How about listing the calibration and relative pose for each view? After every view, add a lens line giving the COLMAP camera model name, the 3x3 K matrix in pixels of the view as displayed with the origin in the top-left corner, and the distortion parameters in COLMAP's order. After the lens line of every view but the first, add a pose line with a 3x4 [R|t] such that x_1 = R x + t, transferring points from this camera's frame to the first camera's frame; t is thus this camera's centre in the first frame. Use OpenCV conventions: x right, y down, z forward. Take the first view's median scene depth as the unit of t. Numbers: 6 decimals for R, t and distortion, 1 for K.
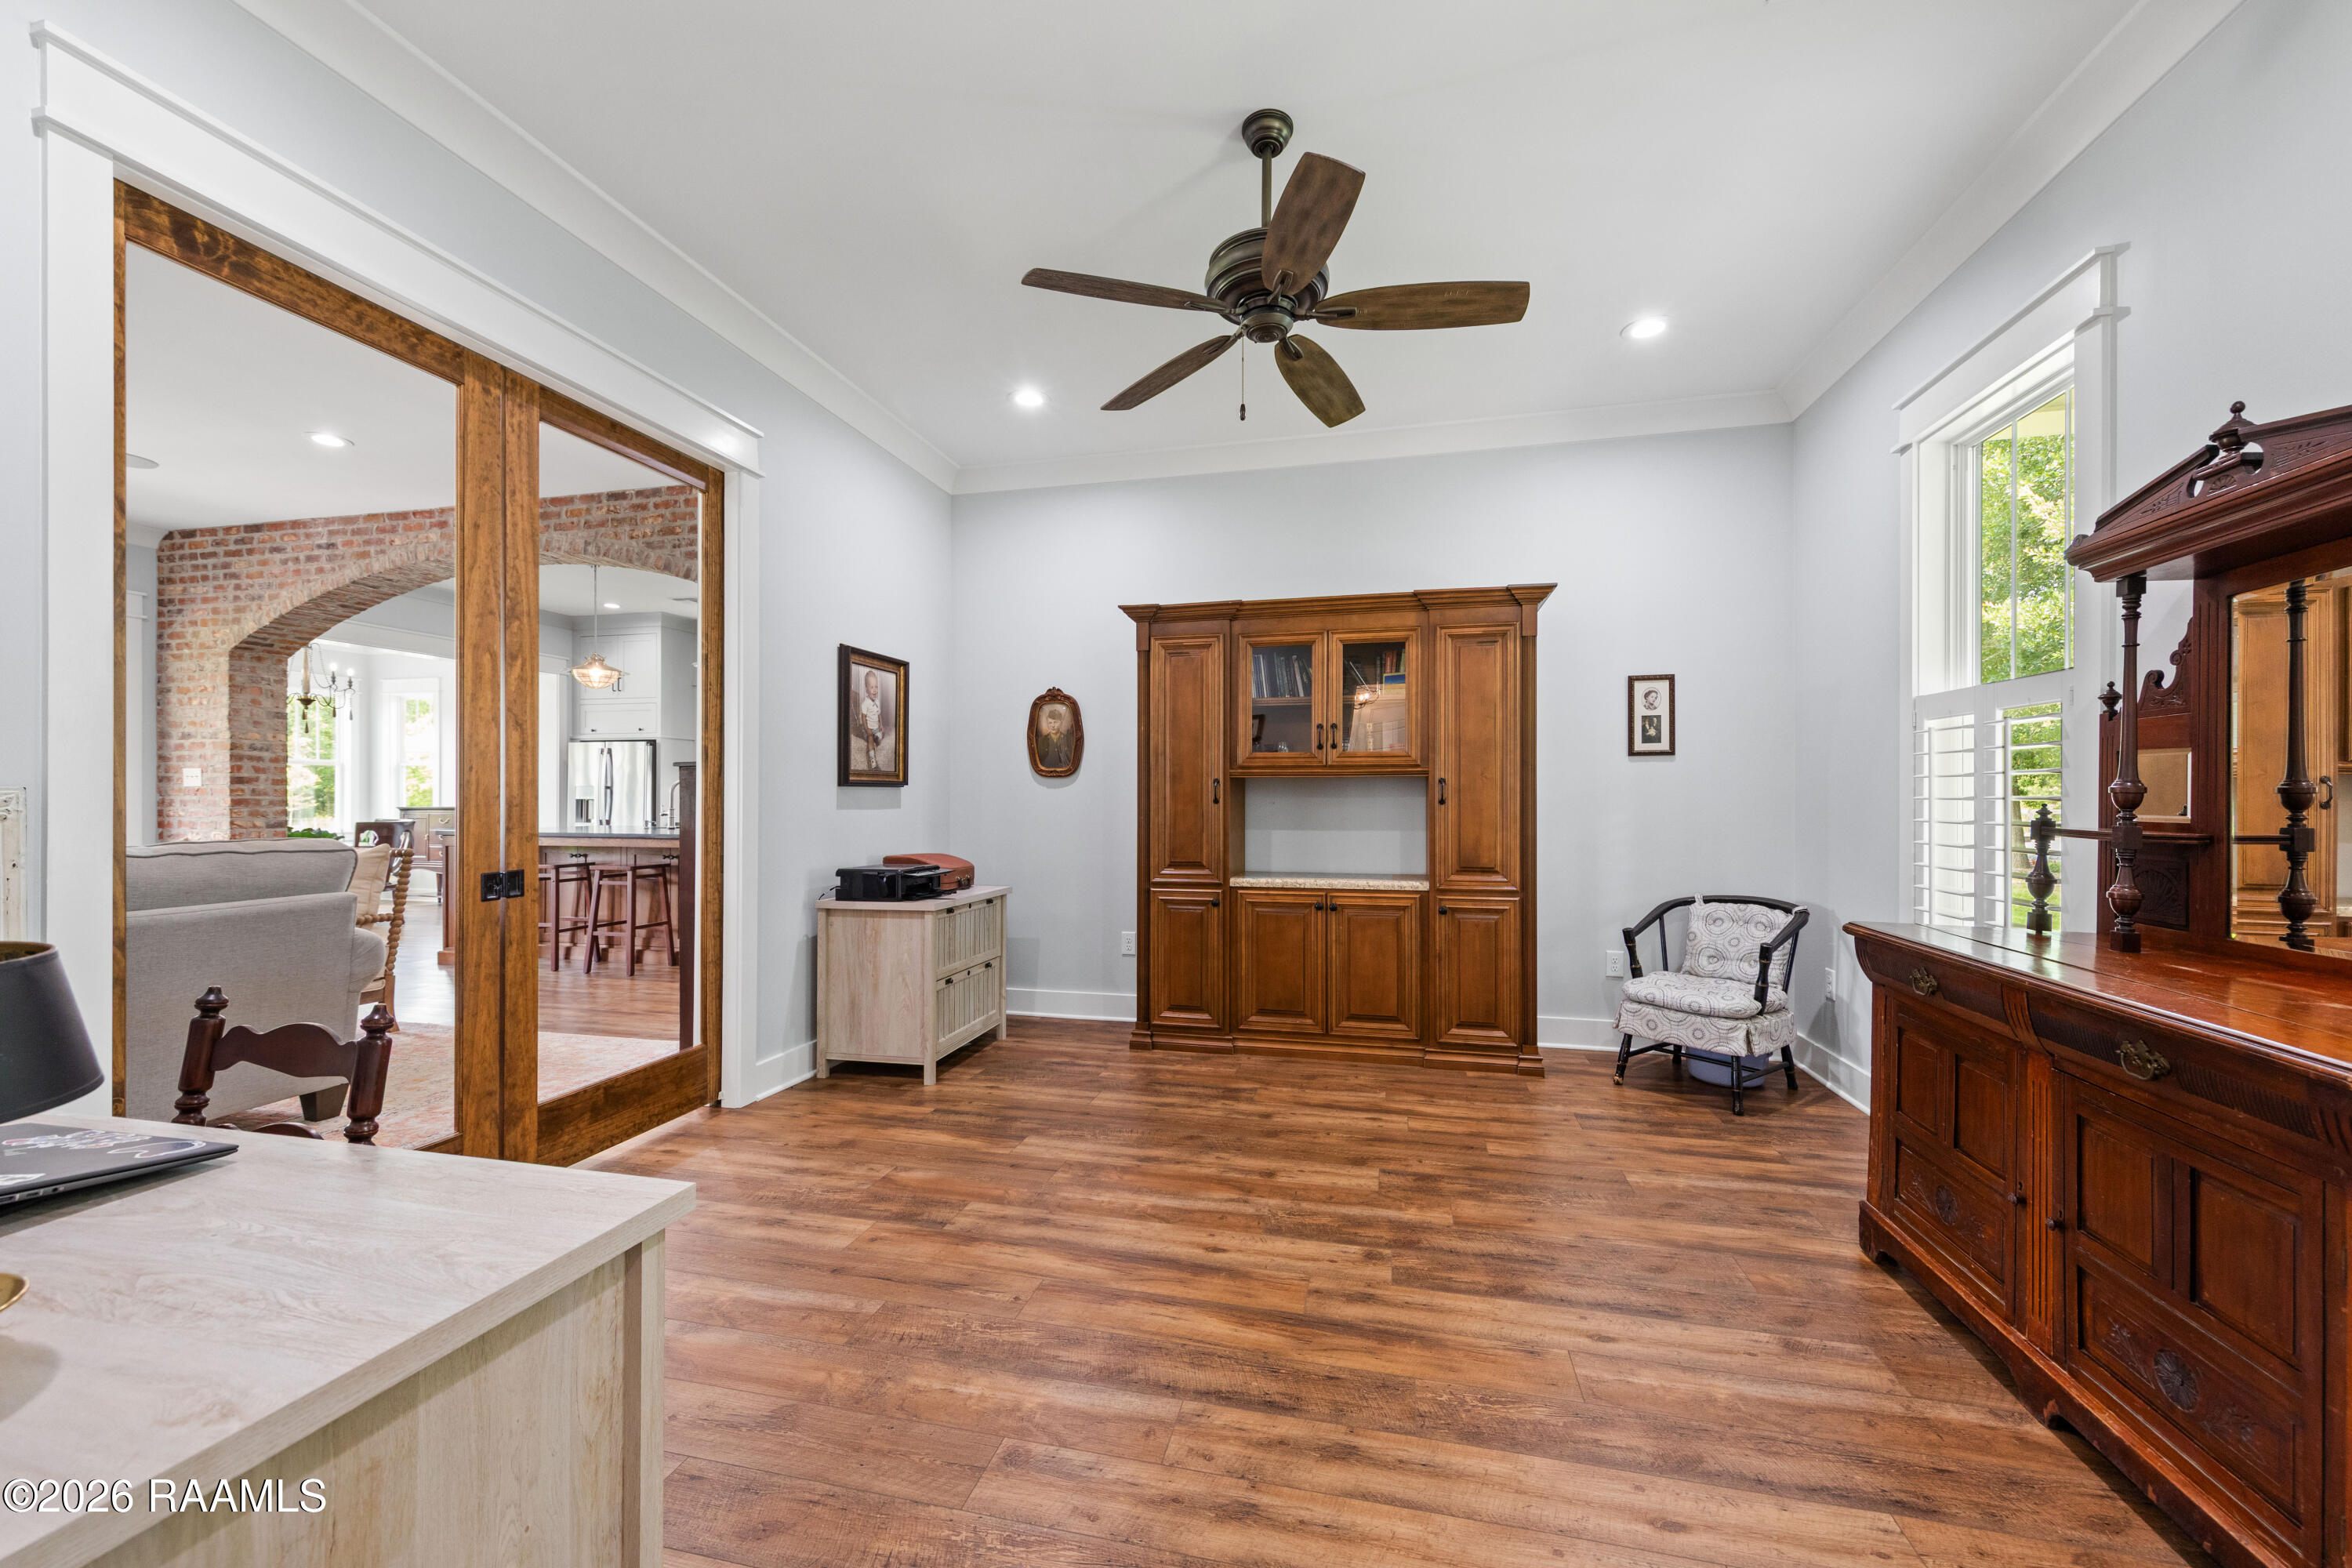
lens RADIAL K [[916.9, 0, 1176.0], [0, 916.9, 798.2], [0, 0, 1]] dist [0.009055, -0.001173]
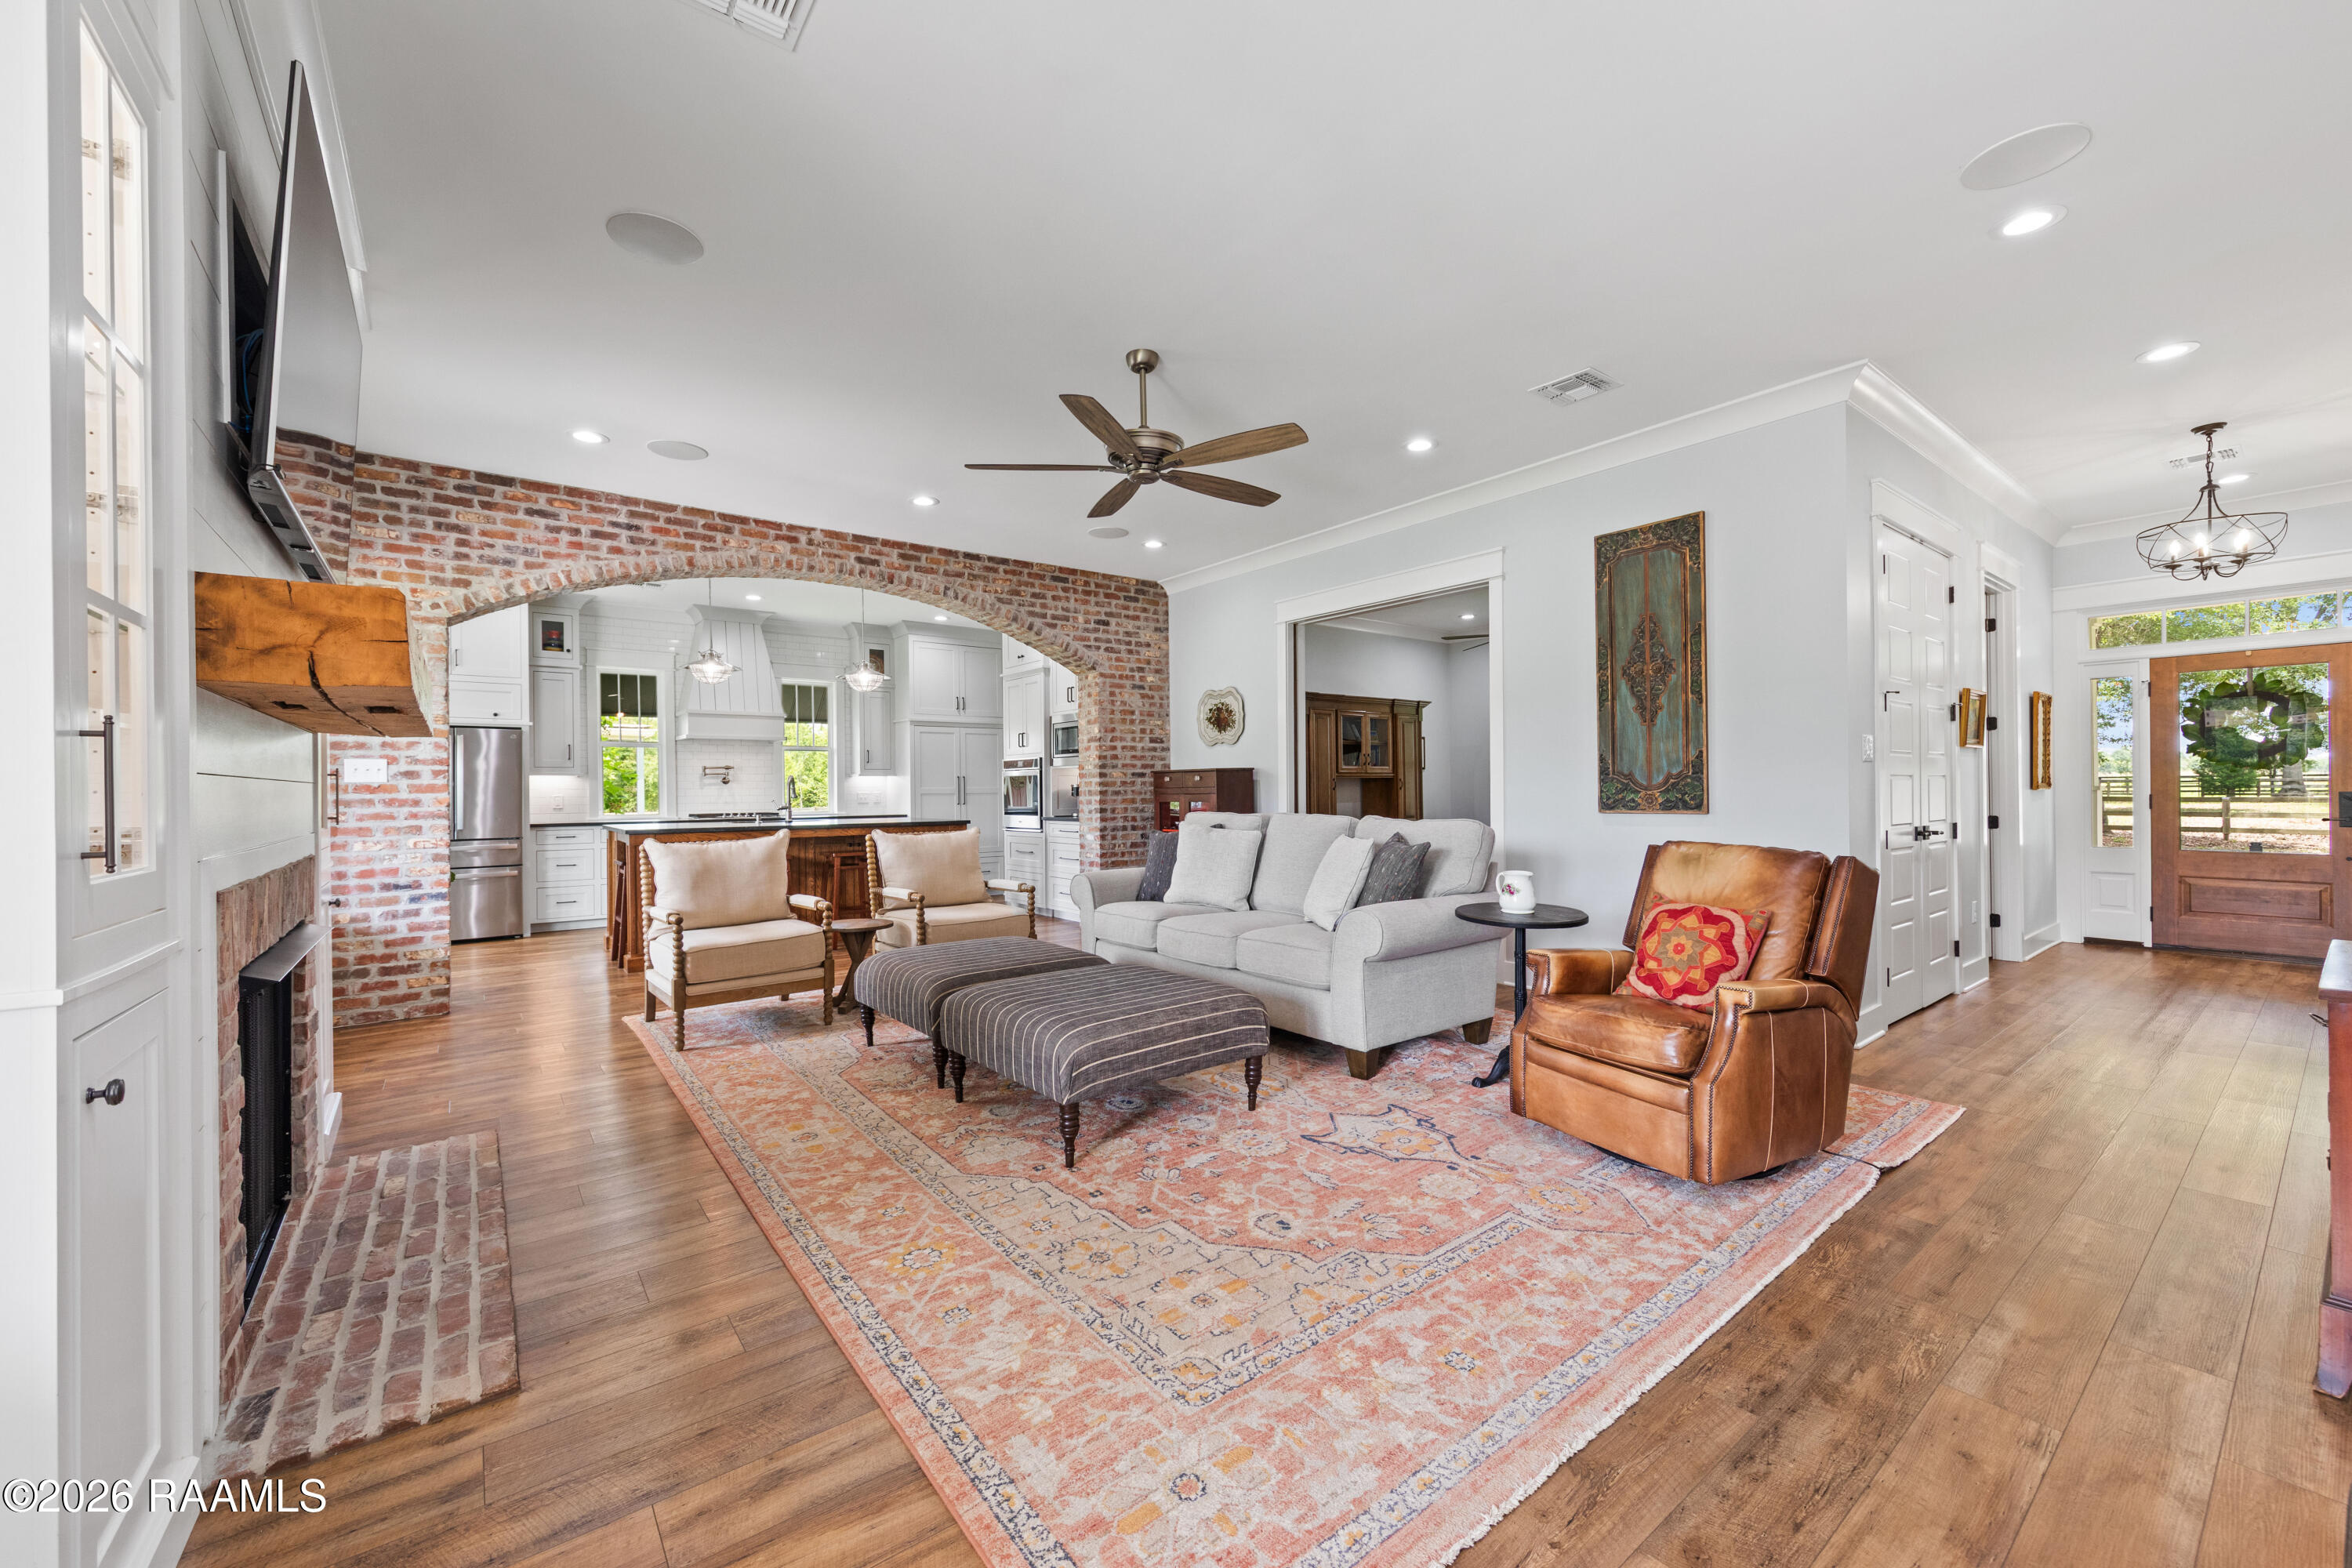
lens RADIAL K [[916.9, 0, 1173.6], [0, 916.9, 795.6], [0, 0, 1]] dist [0.009055, -0.001173]
pose [[0.627495, -0.011029, 0.778543, -1.259835], [0.009559, 0.999933, 0.006460, -0.000725], [-0.778562, 0.003389, 0.627558, -0.016336]]
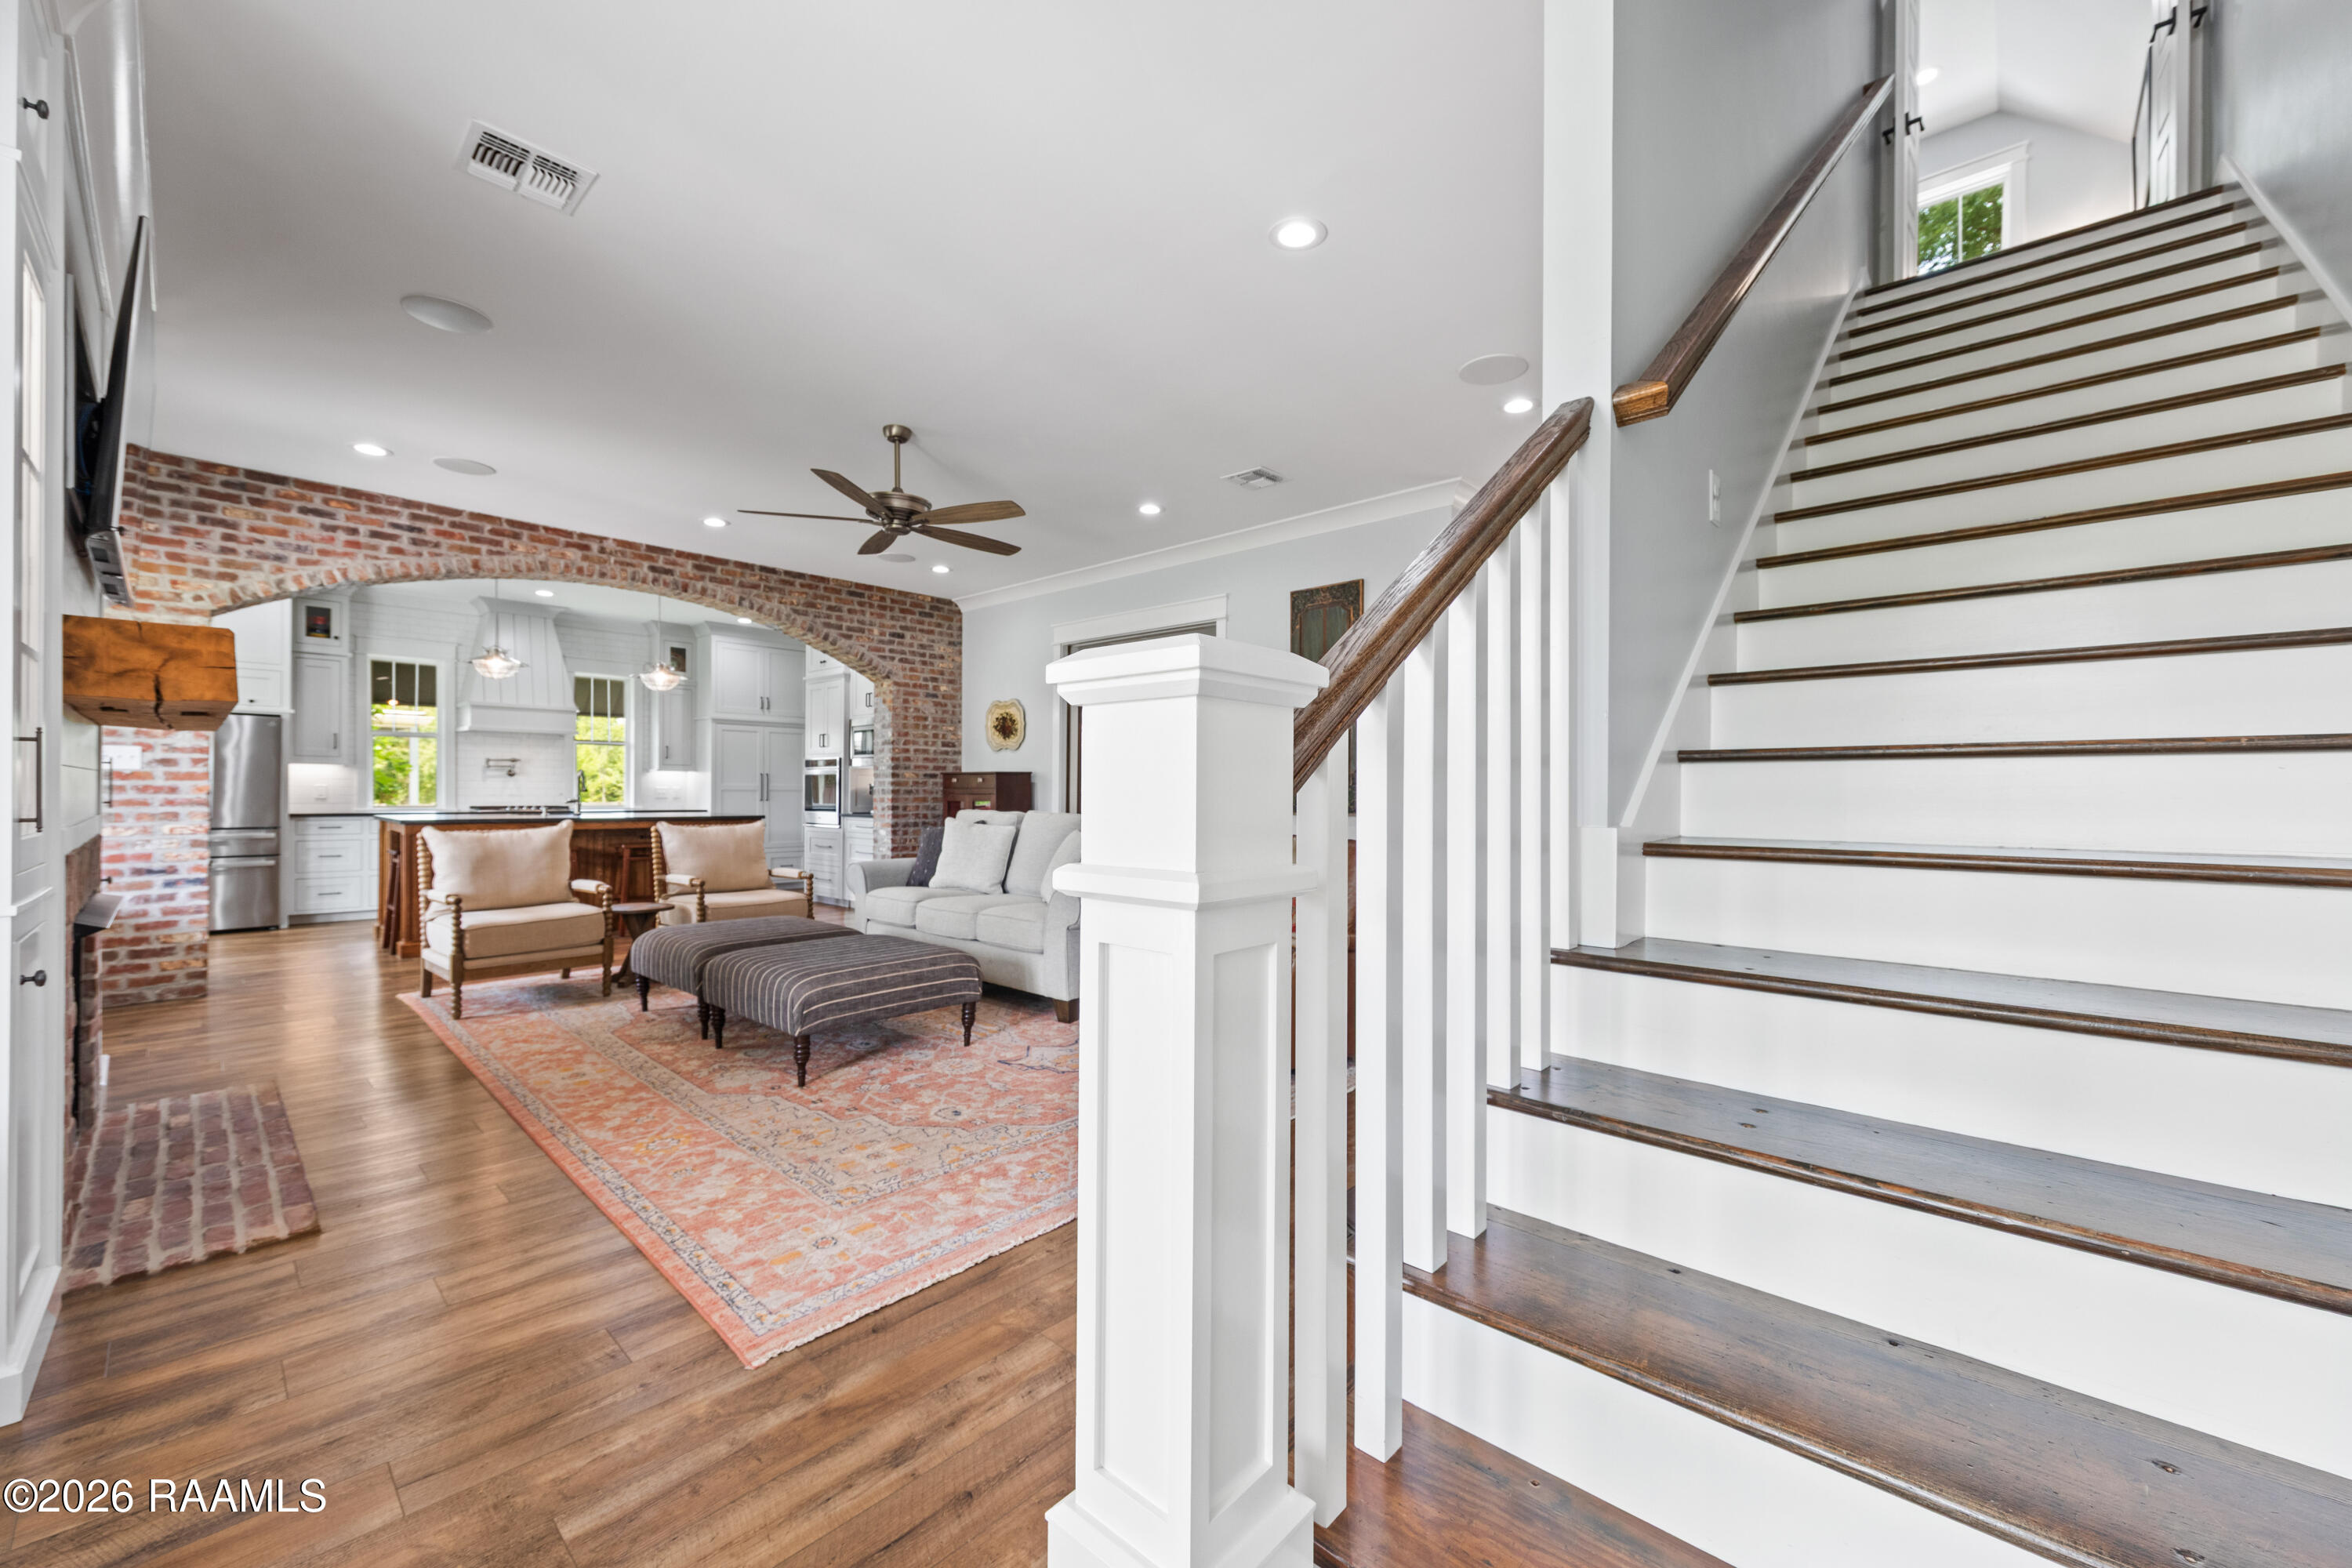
lens RADIAL K [[916.9, 0, 1170.7], [0, 916.9, 794.9], [0, 0, 1]] dist [0.009055, -0.001173]
pose [[0.490813, 0.000547, 0.871265, -1.330120], [-0.007631, 0.999964, 0.003672, -0.000891], [-0.871232, -0.008451, 0.490799, -0.177805]]
